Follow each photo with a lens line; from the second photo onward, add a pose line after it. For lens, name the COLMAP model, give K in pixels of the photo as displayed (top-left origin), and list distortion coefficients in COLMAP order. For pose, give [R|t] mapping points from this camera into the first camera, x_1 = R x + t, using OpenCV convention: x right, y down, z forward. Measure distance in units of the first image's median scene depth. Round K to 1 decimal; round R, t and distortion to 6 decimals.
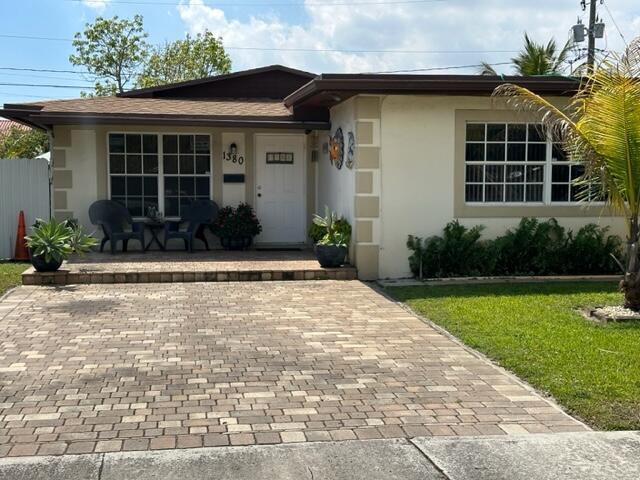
lens RADIAL K [[883.6, 0, 320.0], [0, 883.6, 240.0], [0, 0, 1]] dist [0.126895, 0.068882]
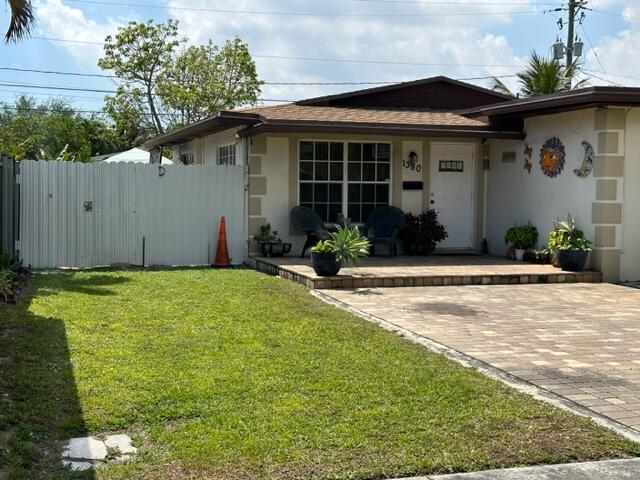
lens RADIAL K [[883.6, 0, 320.0], [0, 883.6, 240.0], [0, 0, 1]] dist [0.126895, 0.068882]
pose [[0.988453, -0.001473, 0.151520, -0.362125], [0.002719, 0.999964, -0.008018, 0.001666], [-0.151502, 0.008338, 0.988422, -0.000849]]
